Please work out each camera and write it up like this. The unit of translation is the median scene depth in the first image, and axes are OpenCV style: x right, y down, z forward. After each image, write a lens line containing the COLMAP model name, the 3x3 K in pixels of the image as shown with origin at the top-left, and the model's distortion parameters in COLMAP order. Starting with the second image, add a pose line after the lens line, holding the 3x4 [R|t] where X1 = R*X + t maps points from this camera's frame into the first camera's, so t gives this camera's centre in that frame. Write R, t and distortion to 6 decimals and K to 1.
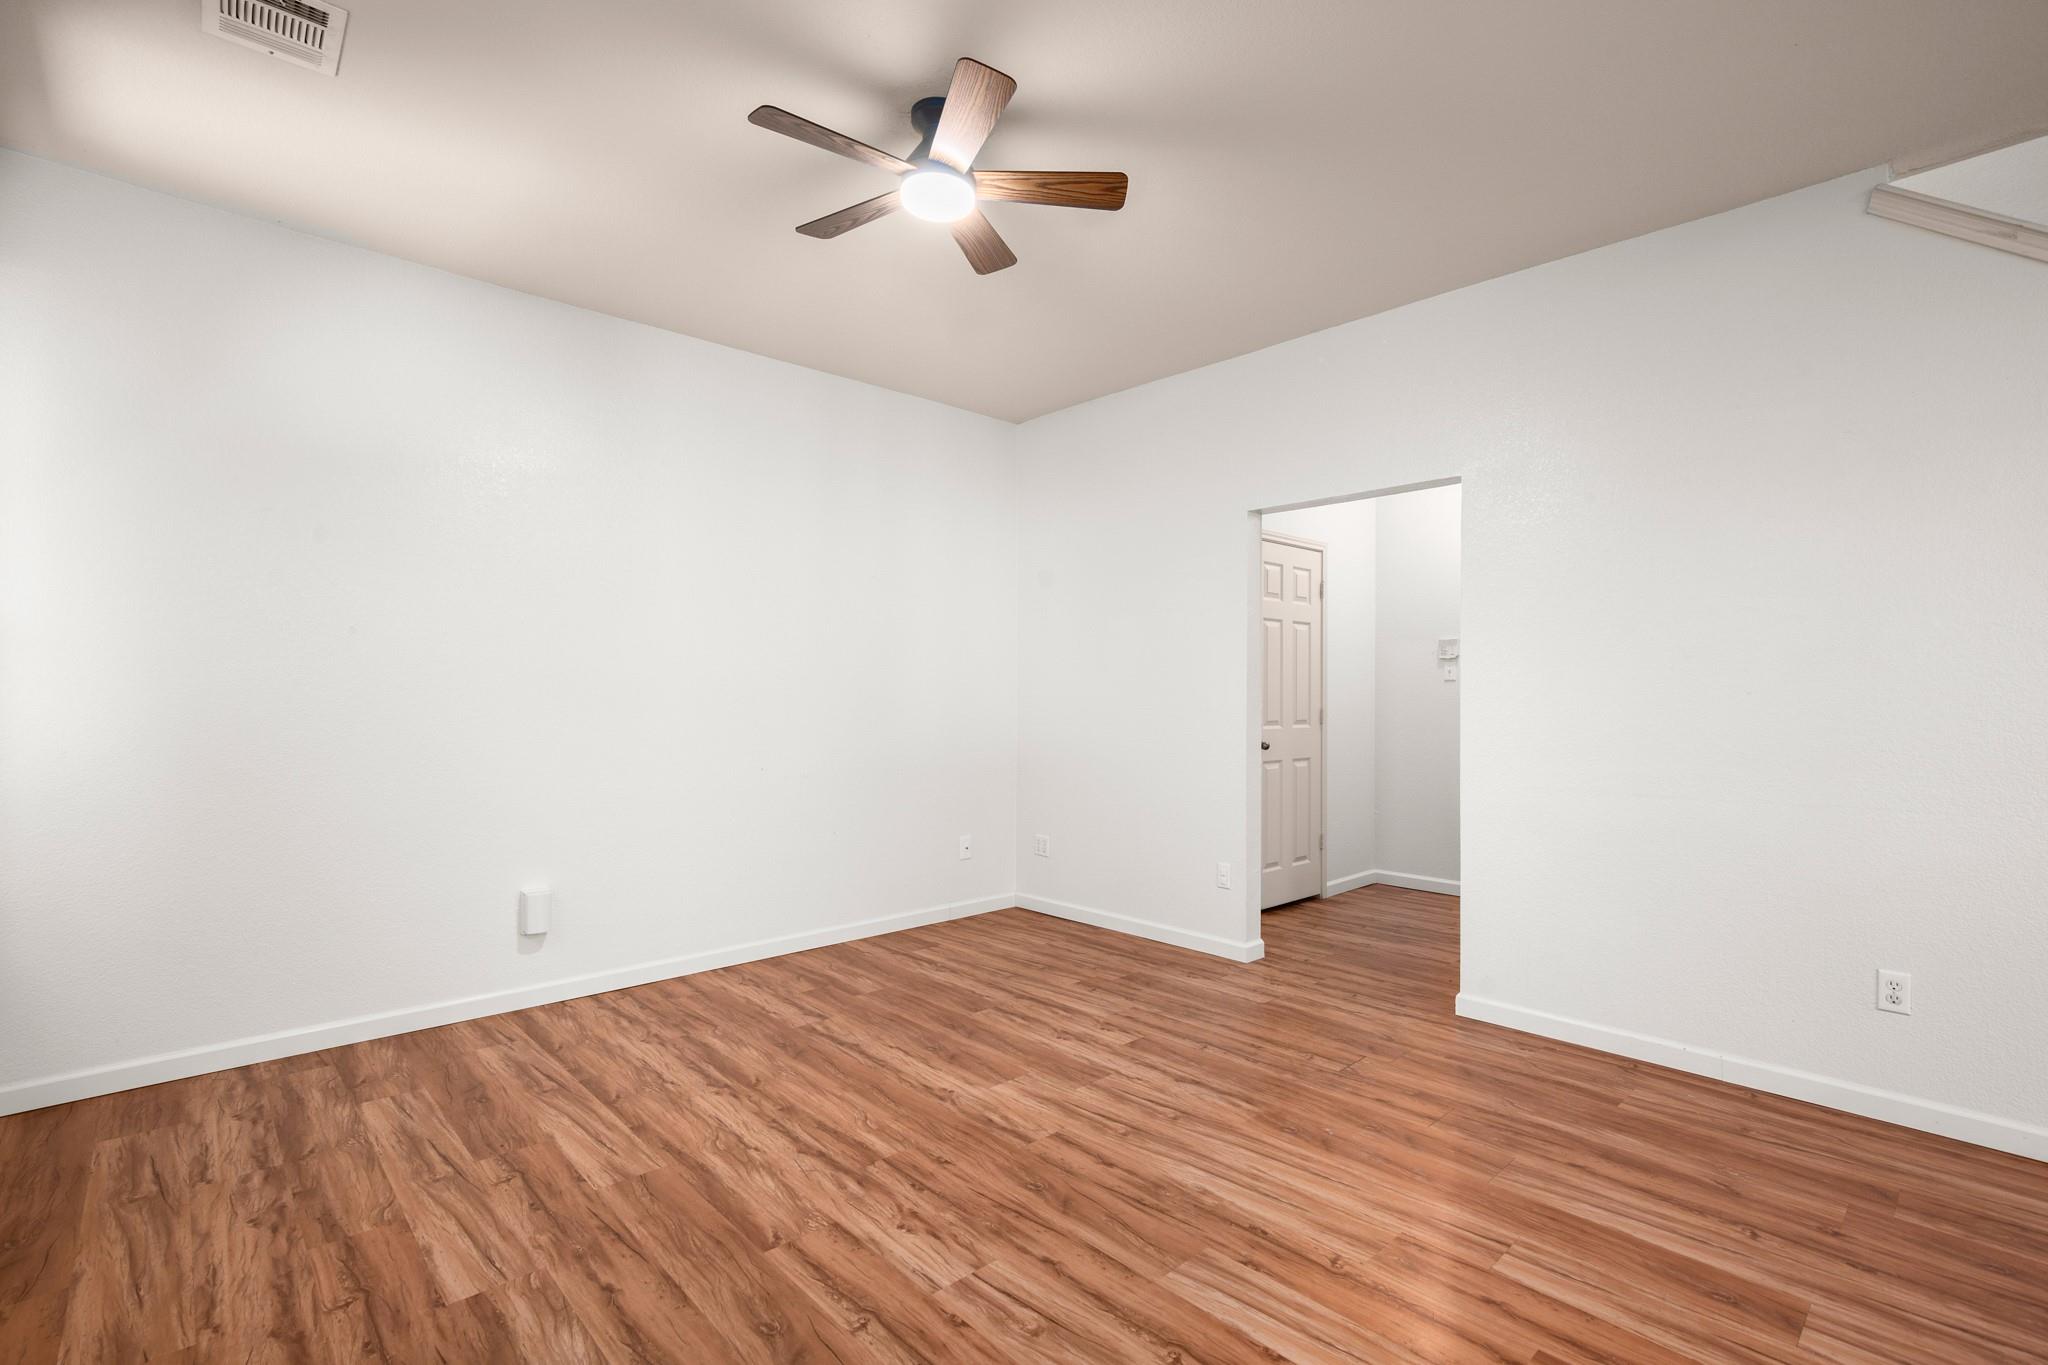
lens RADIAL K [[929.5, 0, 1033.9], [0, 929.5, 687.4], [0, 0, 1]] dist [-0.010904, 0.006237]
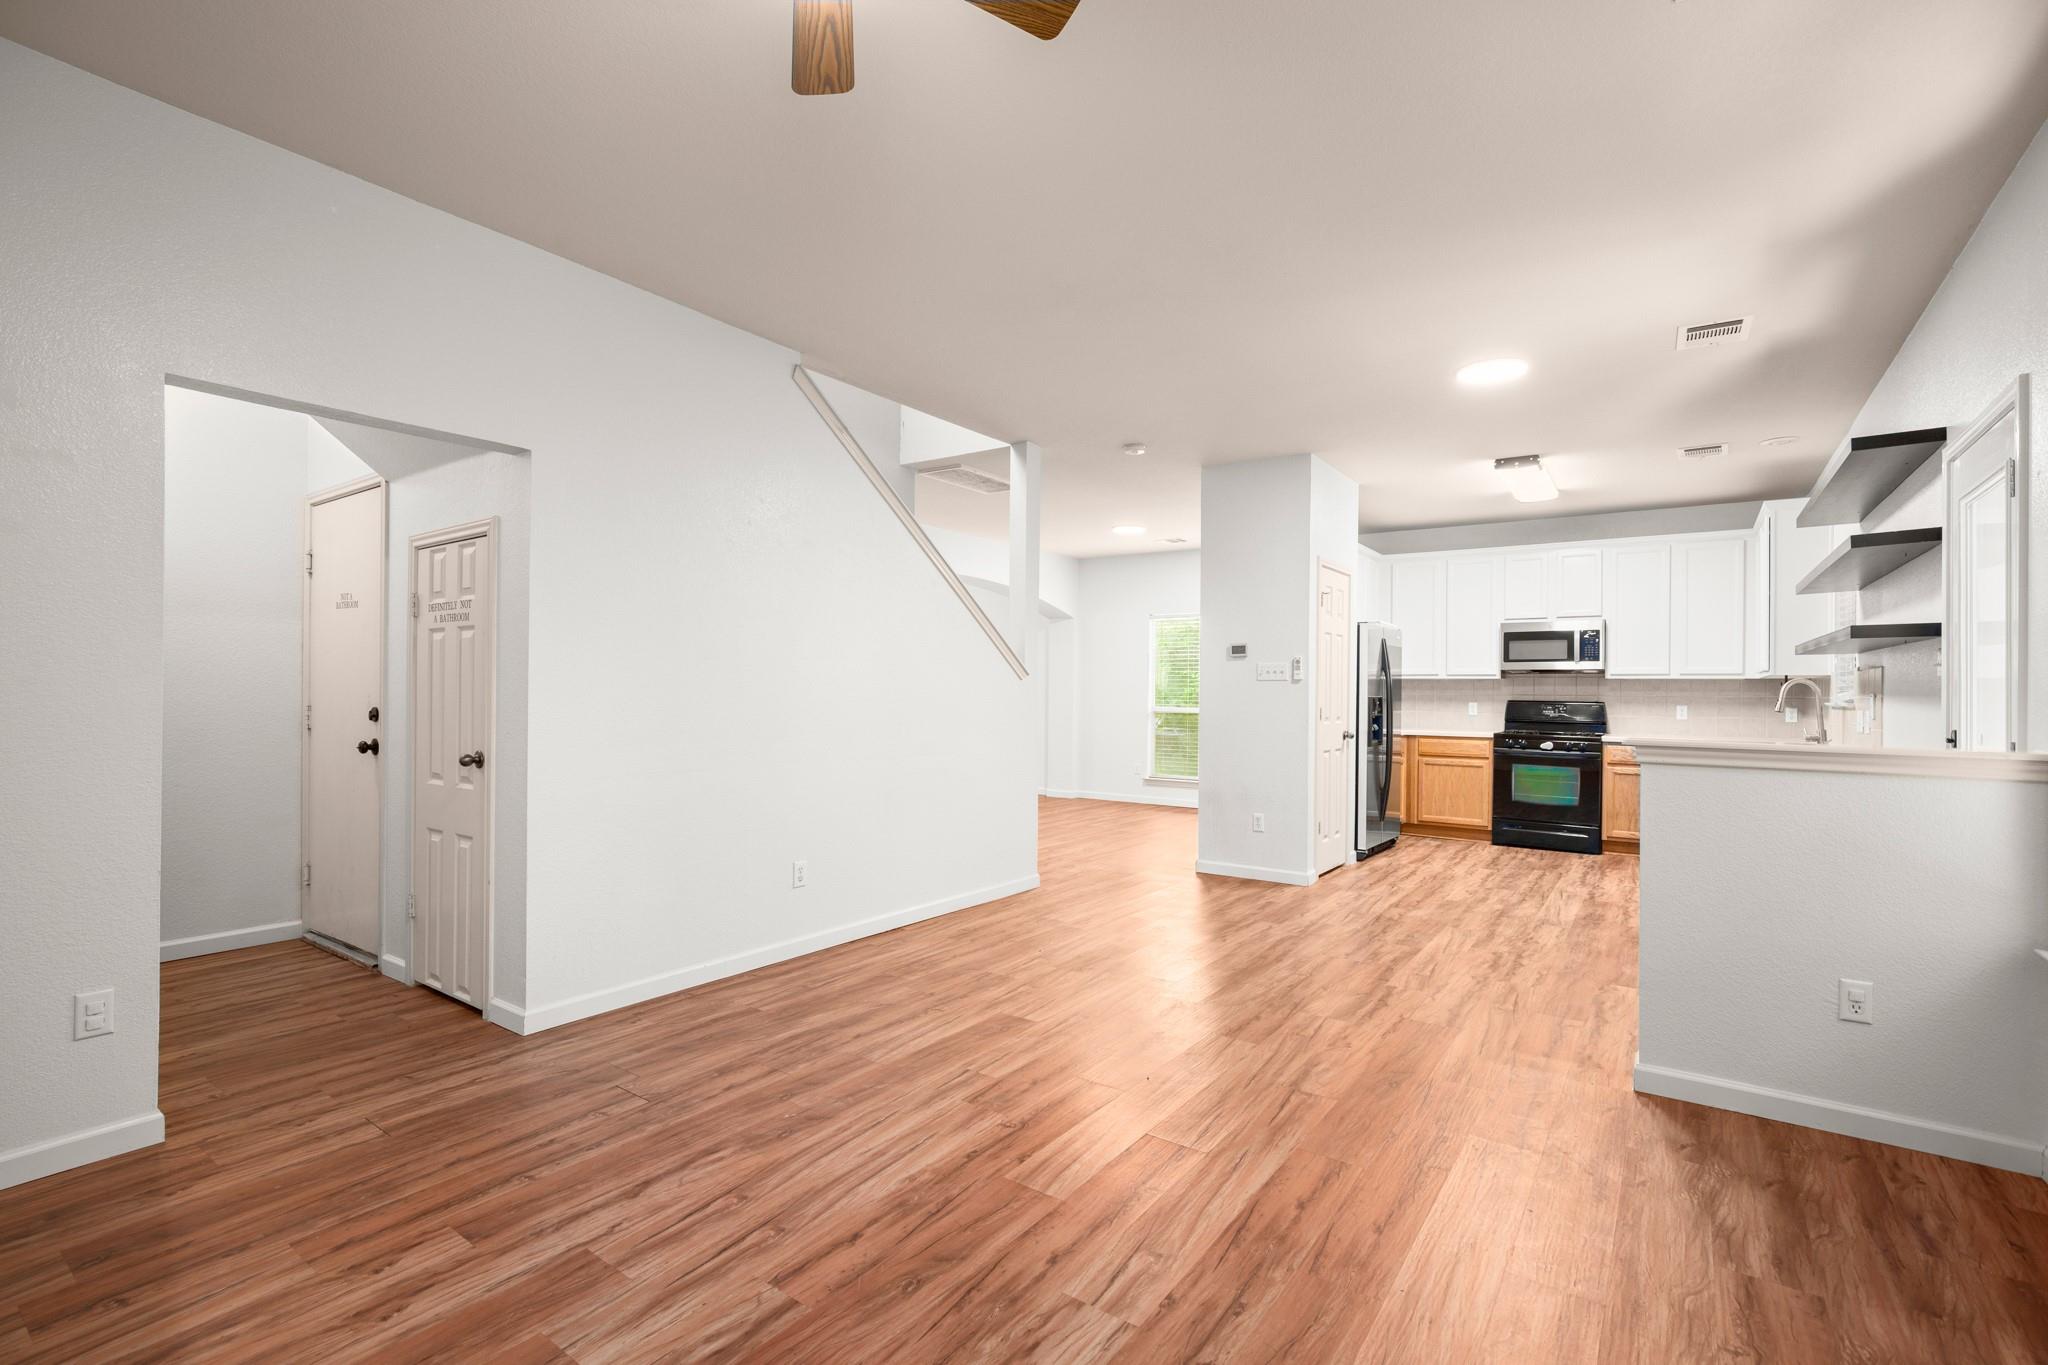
lens RADIAL K [[929.5, 0, 1035.8], [0, 929.5, 687.6], [0, 0, 1]] dist [-0.010904, 0.006237]
pose [[-0.204029, -0.000181, 0.978965, -0.749123], [-0.019090, 0.999811, -0.003794, 0.004363], [-0.978779, -0.019462, -0.203994, 0.962760]]
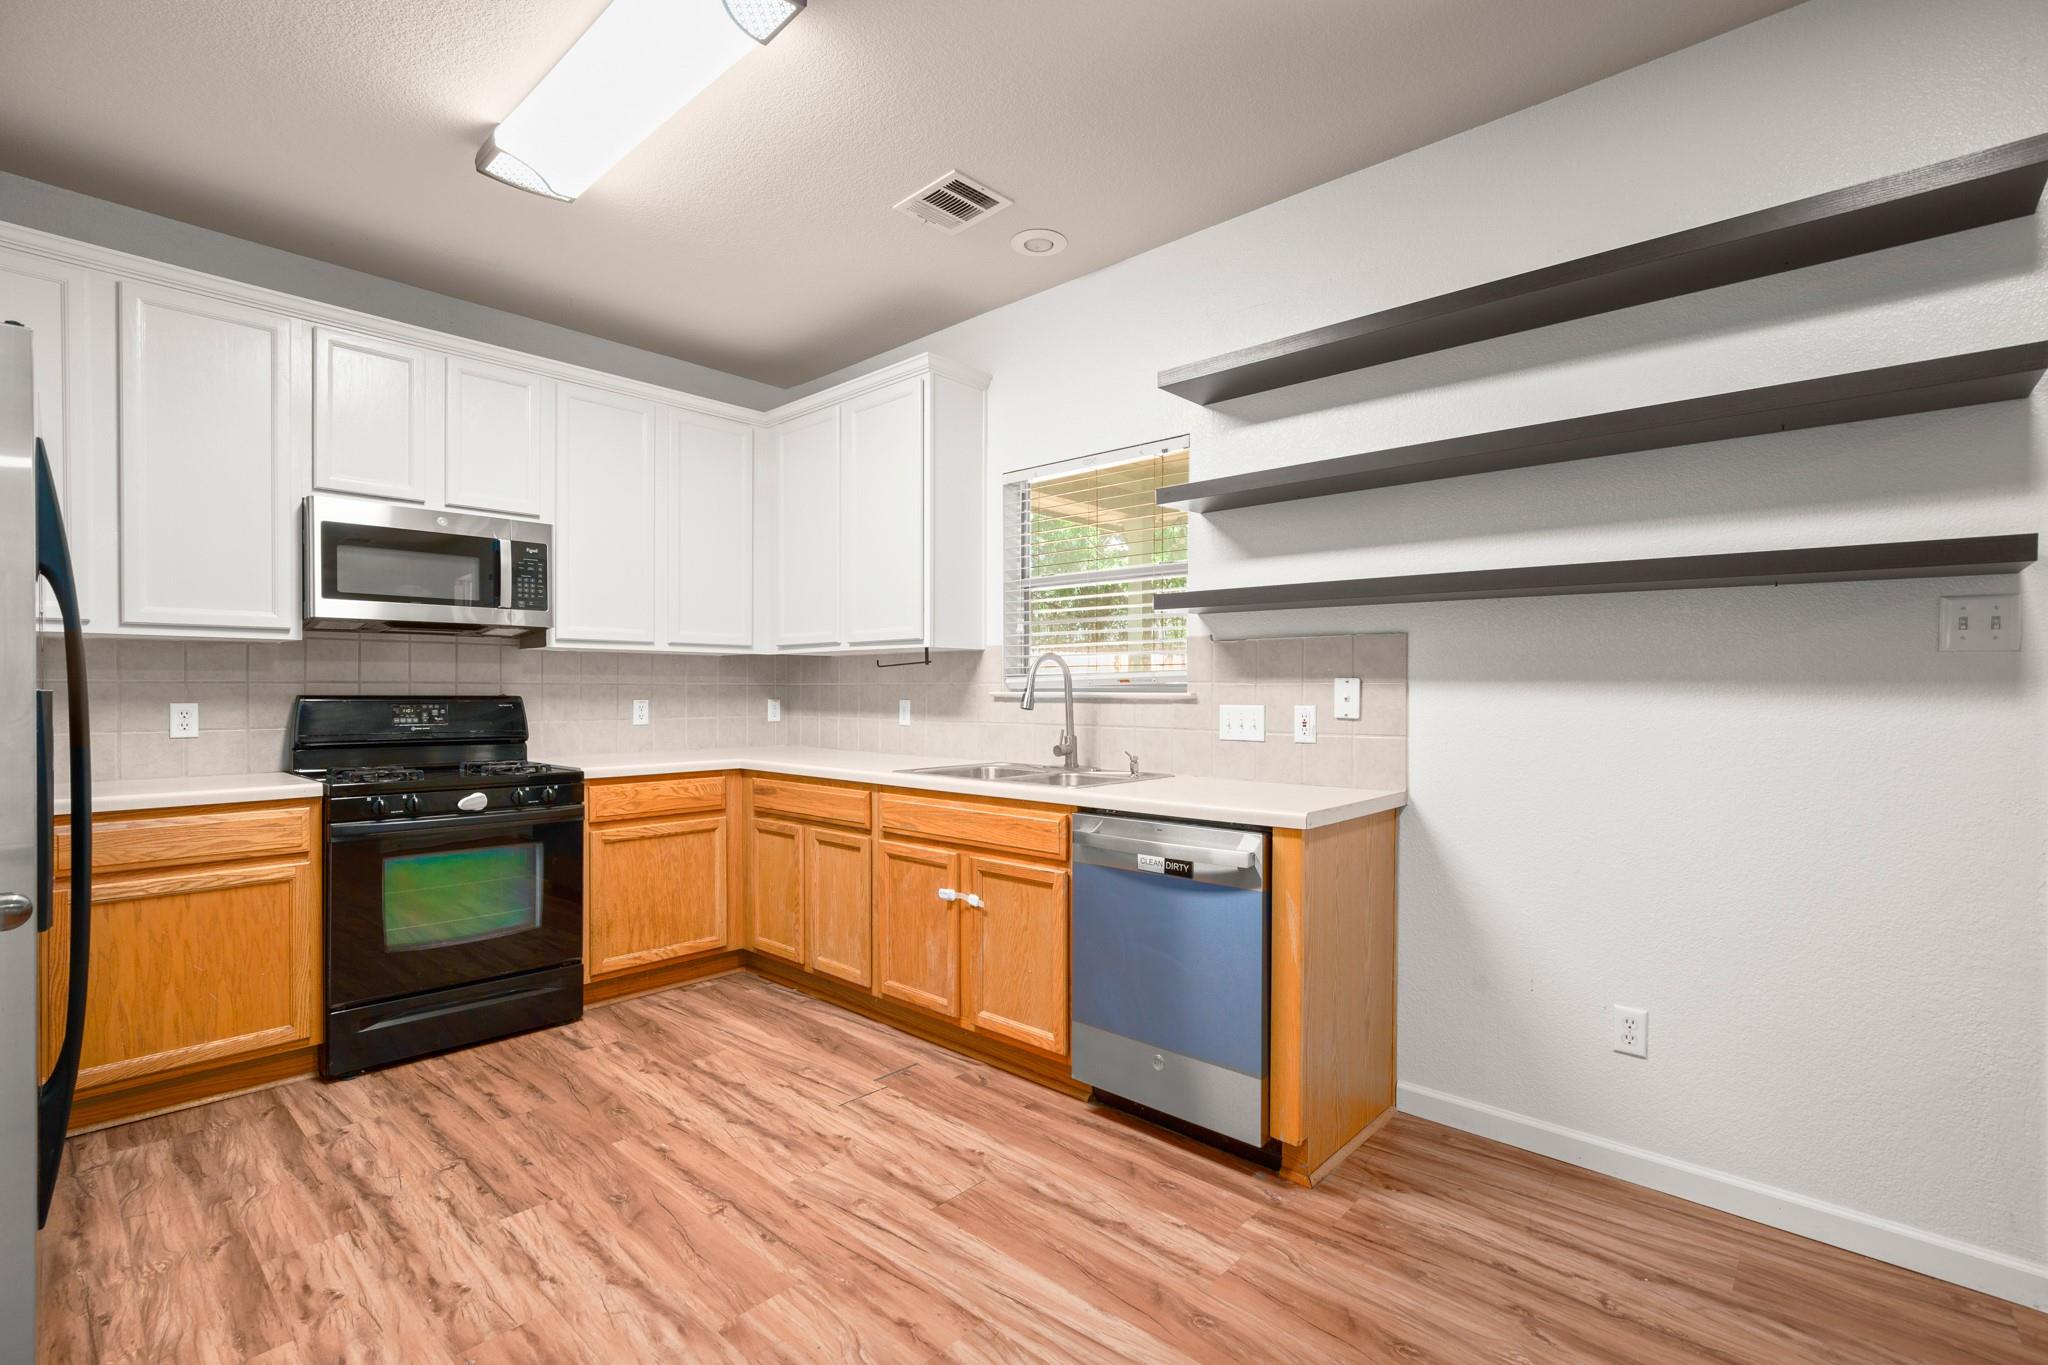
lens RADIAL K [[929.5, 0, 1036.6], [0, 929.5, 695.1], [0, 0, 1]] dist [-0.010904, 0.006237]
pose [[-0.996768, -0.003464, -0.080259, 1.112861], [-0.003354, 0.999993, -0.001504, 0.002672], [0.080264, -0.001230, -0.996773, 0.082264]]
